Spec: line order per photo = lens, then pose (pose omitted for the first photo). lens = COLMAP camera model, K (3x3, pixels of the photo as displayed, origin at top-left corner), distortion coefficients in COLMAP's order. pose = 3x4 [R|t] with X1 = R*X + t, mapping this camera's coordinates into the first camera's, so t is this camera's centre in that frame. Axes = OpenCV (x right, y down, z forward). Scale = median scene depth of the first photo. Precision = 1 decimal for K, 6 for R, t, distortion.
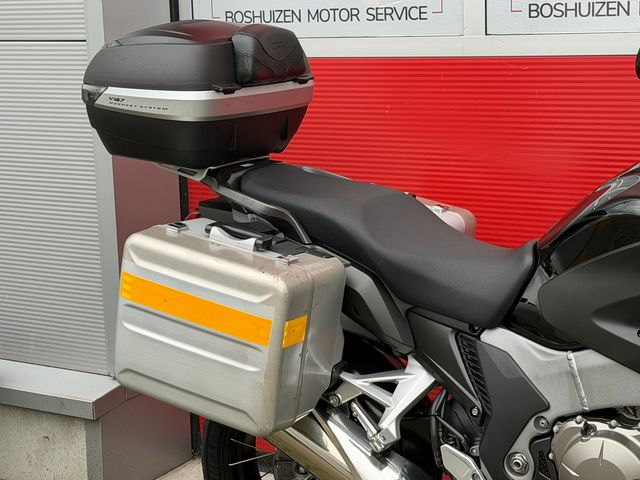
lens RADIAL K [[1327.9, 0, 321.6], [0, 1327.9, 238.3], [0, 0, 1]] dist [0.067045, 0.435759]
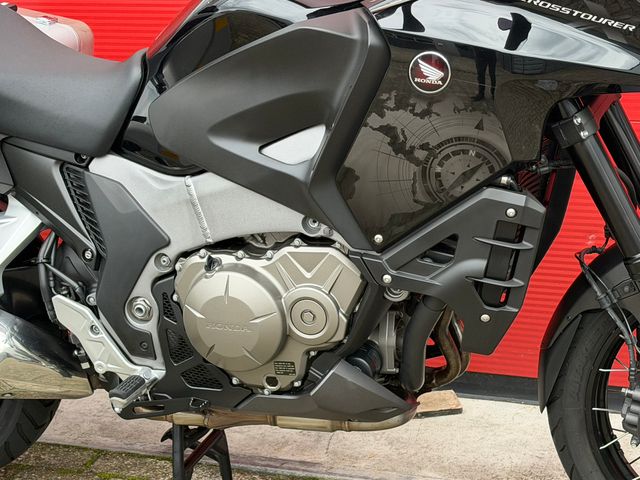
lens RADIAL K [[1327.9, 0, 321.6], [0, 1327.9, 238.3], [0, 0, 1]] dist [0.067045, 0.435759]
pose [[0.975019, -0.081589, 0.206592, 0.083279], [0.055812, 0.990245, 0.127669, 0.018299], [-0.214993, -0.112949, 0.970062, 0.134151]]
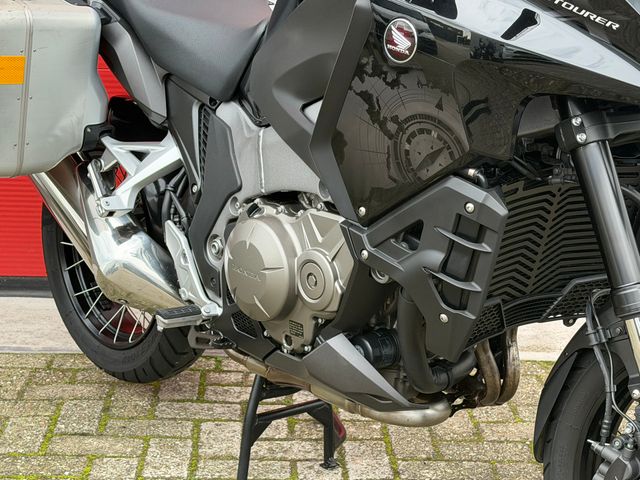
lens RADIAL K [[1283.8, 0, 321.5], [0, 1283.8, 245.6], [0, 0, 1]] dist [0.137975, -0.027480]
pose [[0.941048, 0.161596, -0.297178, 0.458502], [-0.138665, 0.985594, 0.096837, 0.068417], [0.308545, -0.049920, 0.949899, 0.169649]]
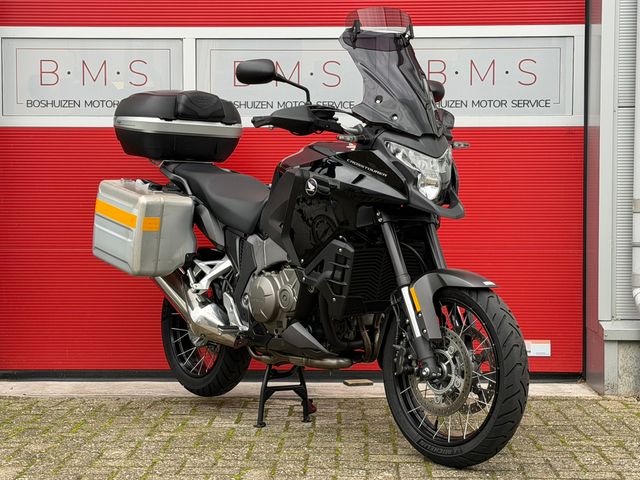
lens RADIAL K [[1283.8, 0, 321.5], [0, 1283.8, 245.6], [0, 0, 1]] dist [0.137975, -0.027480]
pose [[0.921219, 0.063233, -0.383871, 0.934722], [-0.119658, 0.984926, -0.124915, 0.302063], [0.370186, 0.161007, 0.914898, -0.686309]]
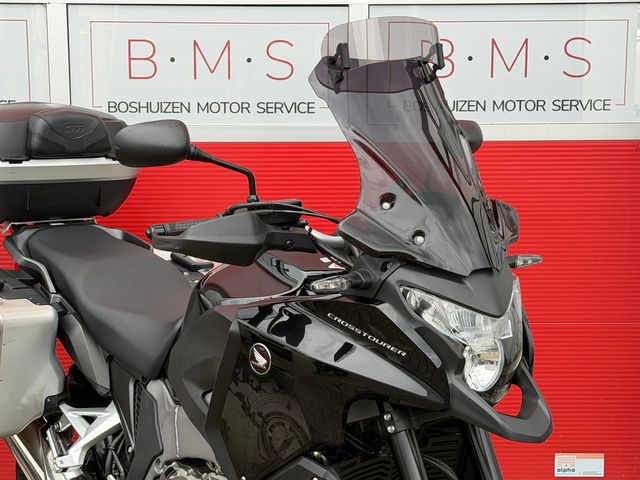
lens RADIAL K [[1283.8, 0, 321.5], [0, 1283.8, 245.6], [0, 0, 1]] dist [0.137975, -0.027480]
pose [[0.941832, 0.094407, -0.322551, 0.604119], [-0.109199, 0.993624, -0.028034, -0.032699], [0.317848, 0.061626, 0.946137, -0.025828]]
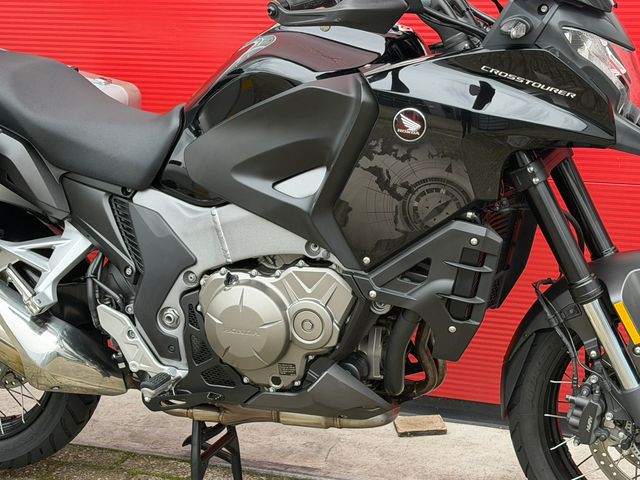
lens RADIAL K [[1327.9, 0, 321.6], [0, 1327.9, 238.3], [0, 0, 1]] dist [0.067045, 0.435759]
pose [[0.982144, -0.032561, 0.185293, 0.070025], [0.021478, 0.997876, 0.061506, 0.043506], [-0.186903, -0.056428, 0.980756, -0.034938]]
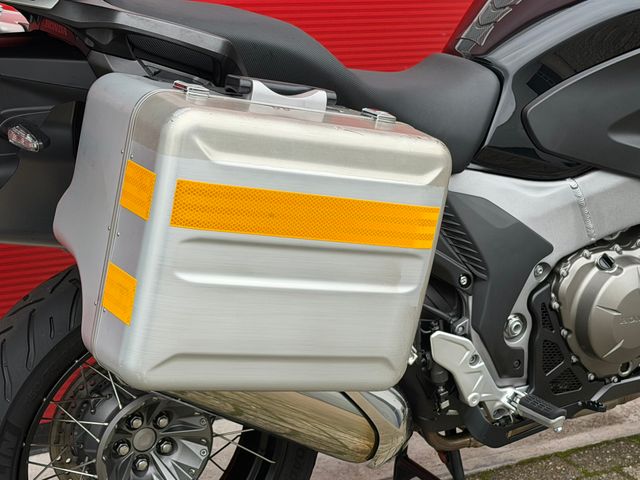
lens RADIAL K [[1327.9, 0, 321.6], [0, 1327.9, 238.3], [0, 0, 1]] dist [0.067045, 0.435759]
pose [[0.457558, -0.204954, 0.865237, -0.580835], [0.087972, 0.978733, 0.185316, -0.045275], [-0.884817, -0.008677, 0.465857, 0.691025]]
